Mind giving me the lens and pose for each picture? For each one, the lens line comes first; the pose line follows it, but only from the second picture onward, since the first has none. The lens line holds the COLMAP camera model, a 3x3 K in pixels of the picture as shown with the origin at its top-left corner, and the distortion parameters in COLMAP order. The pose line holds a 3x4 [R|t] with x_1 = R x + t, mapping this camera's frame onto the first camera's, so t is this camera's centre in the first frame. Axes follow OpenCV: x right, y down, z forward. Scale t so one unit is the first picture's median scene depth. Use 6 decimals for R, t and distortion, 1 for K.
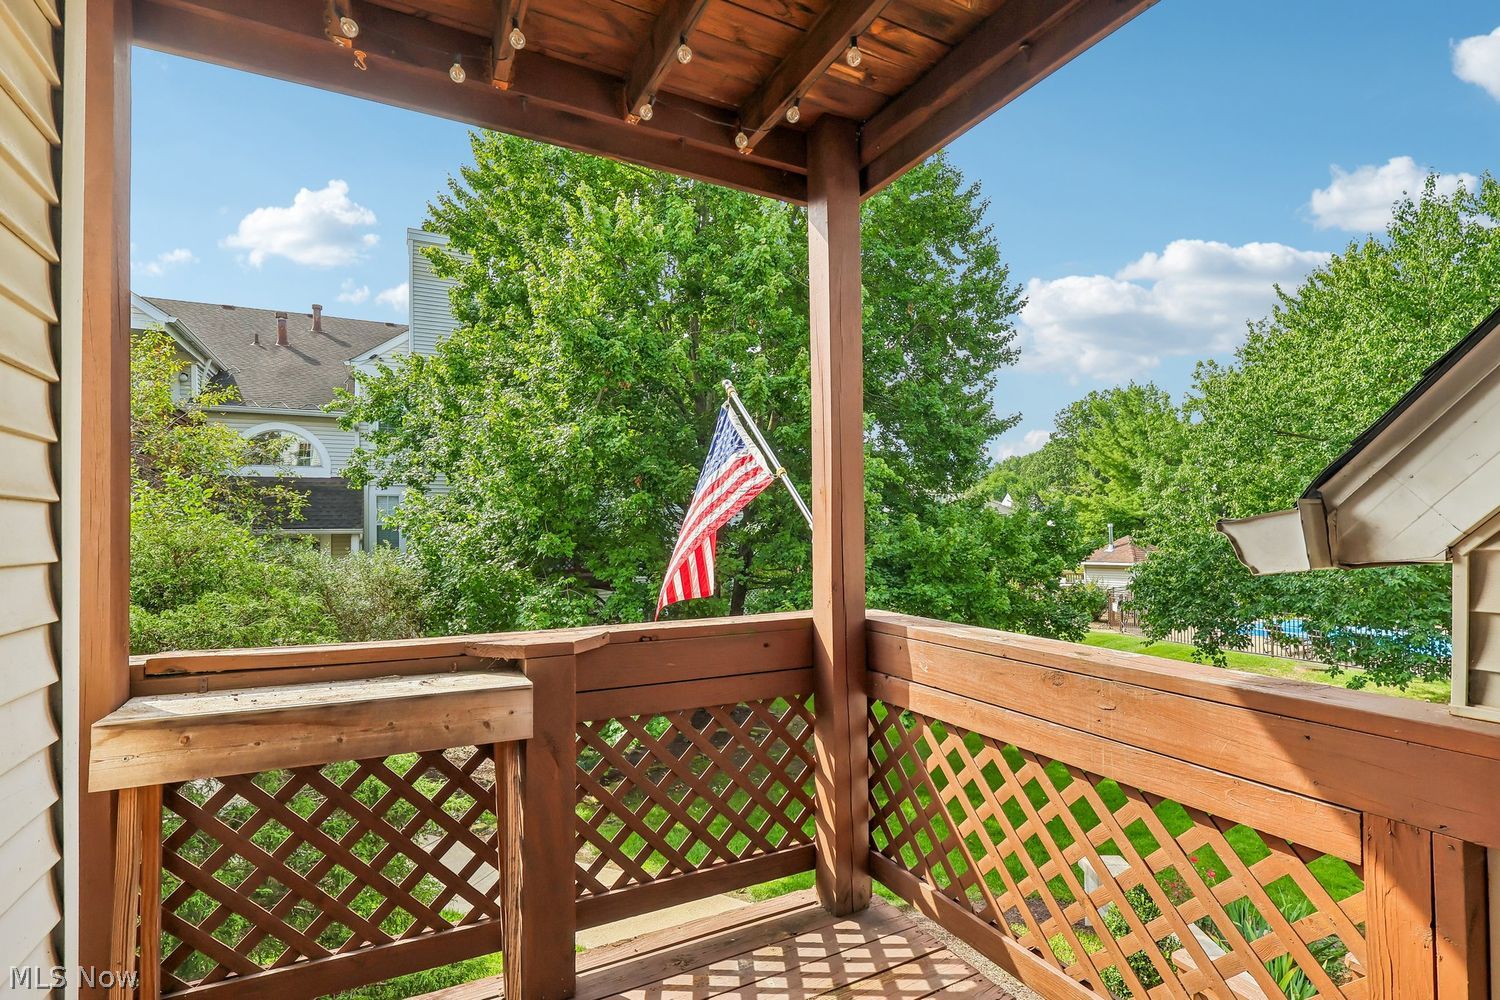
lens RADIAL K [[705.5, 0, 745.2], [0, 705.5, 498.0], [0, 0, 1]] dist [0.002169, 0.000381]
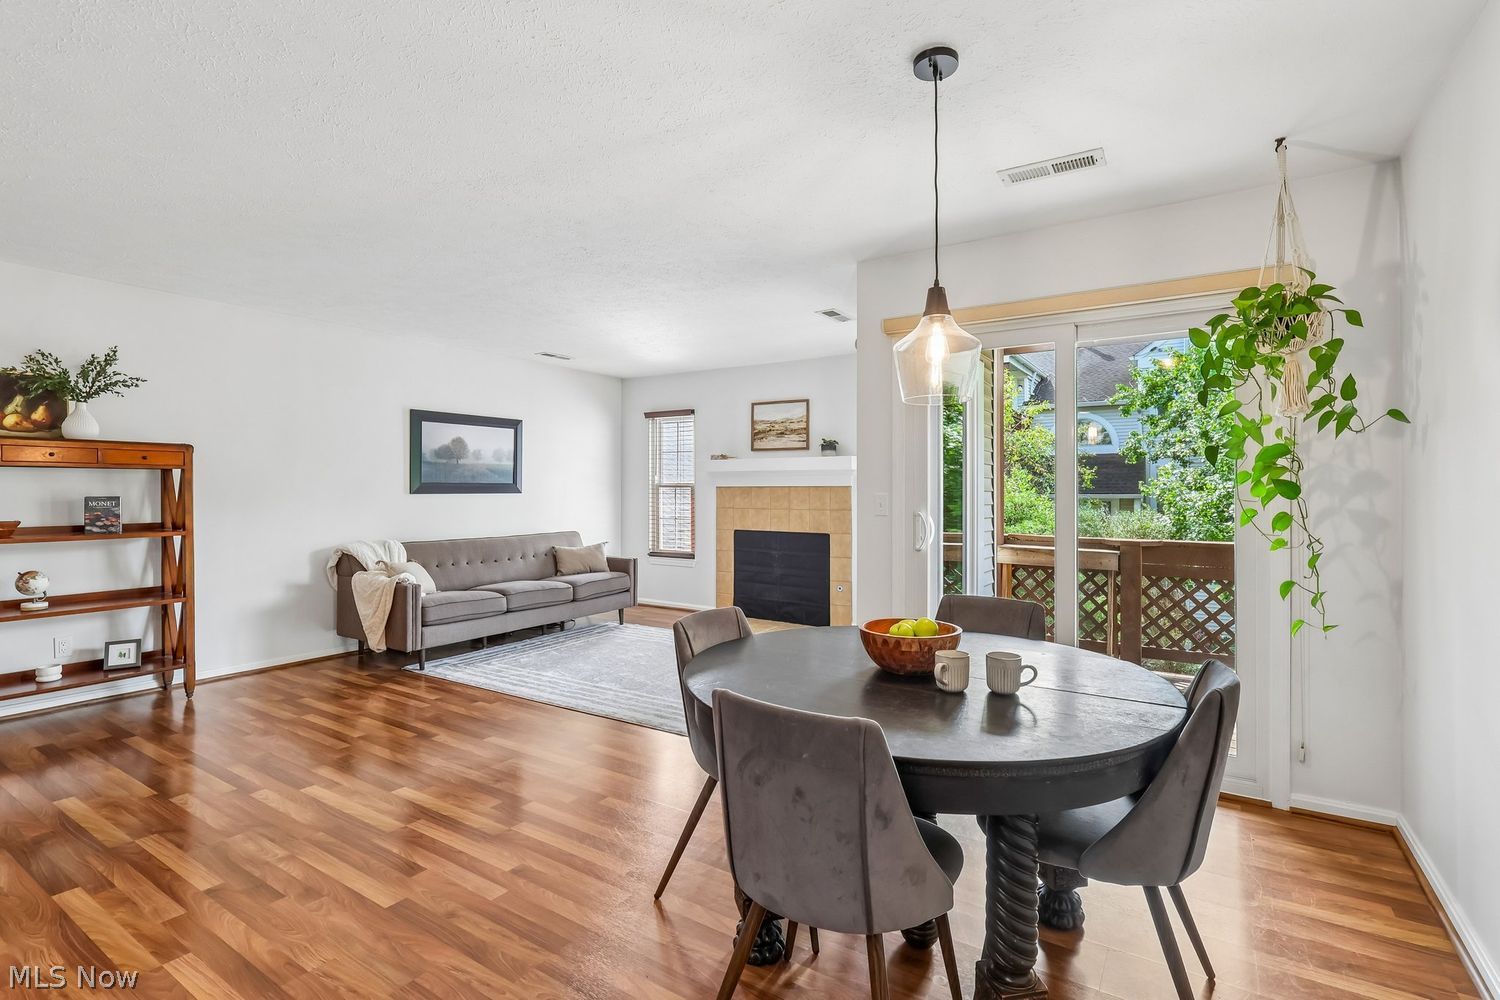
lens RADIAL K [[694.2, 0, 759.3], [0, 694.2, 488.6], [0, 0, 1]] dist [0.000163, -0.000198]
pose [[0.510208, 0.005274, -0.860035, 0.193492], [0.026994, 0.999390, 0.022142, -0.013619], [0.859628, -0.034513, 0.509754, -0.235528]]
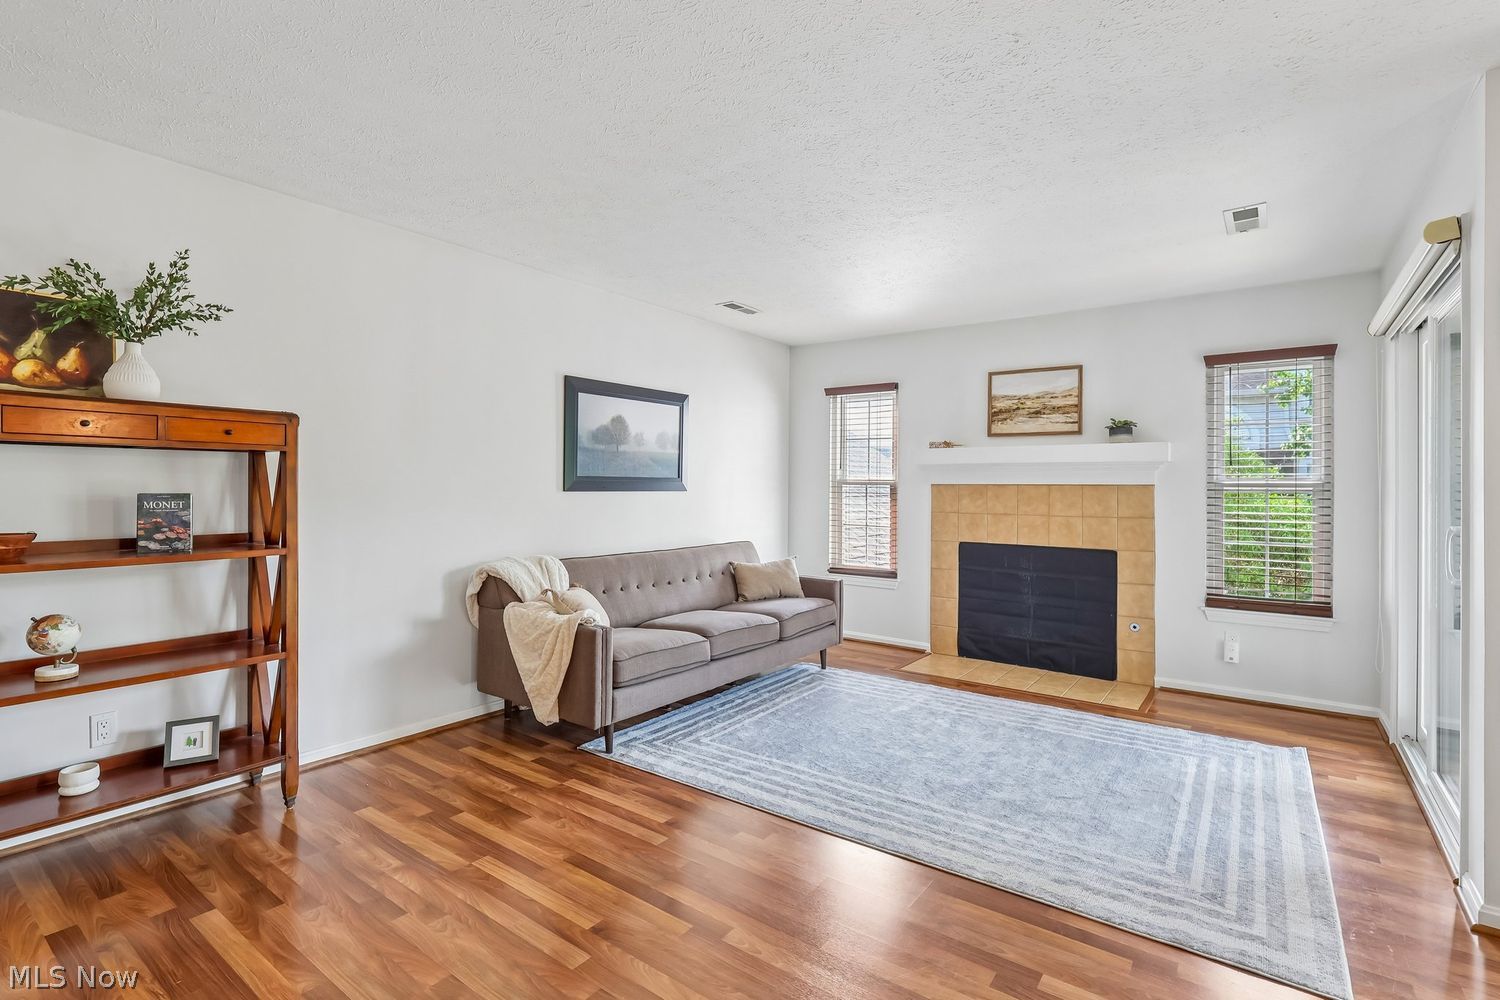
lens RADIAL K [[703.2, 0, 751.3], [0, 703.2, 483.9], [0, 0, 1]] dist [-0.000306, 0.000088]
pose [[0.452037, 0.005207, -0.891984, 0.041652], [0.021758, 0.999621, 0.016862, -0.013583], [0.891734, -0.027030, 0.451753, -0.268869]]
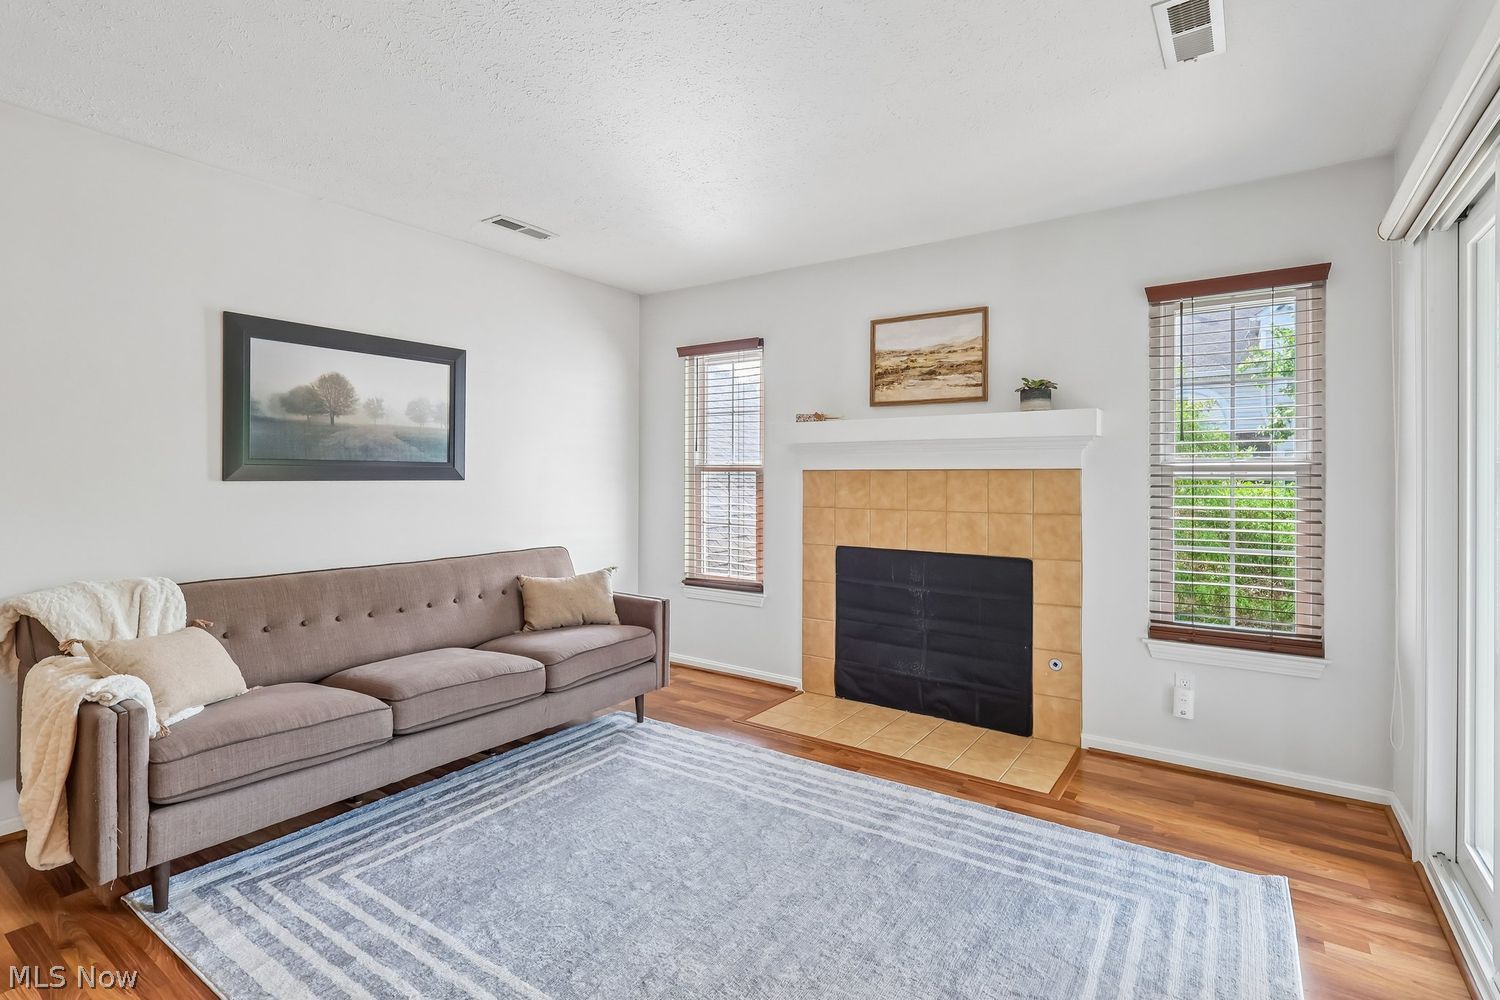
lens RADIAL K [[713.9, 0, 746.6], [0, 713.9, 476.2], [0, 0, 1]] dist [-0.002352, 0.000060]
pose [[0.472562, 0.006448, -0.881274, -0.006817], [0.024990, 0.999473, 0.020713, -0.008846], [0.880943, -0.031812, 0.472152, -0.166379]]
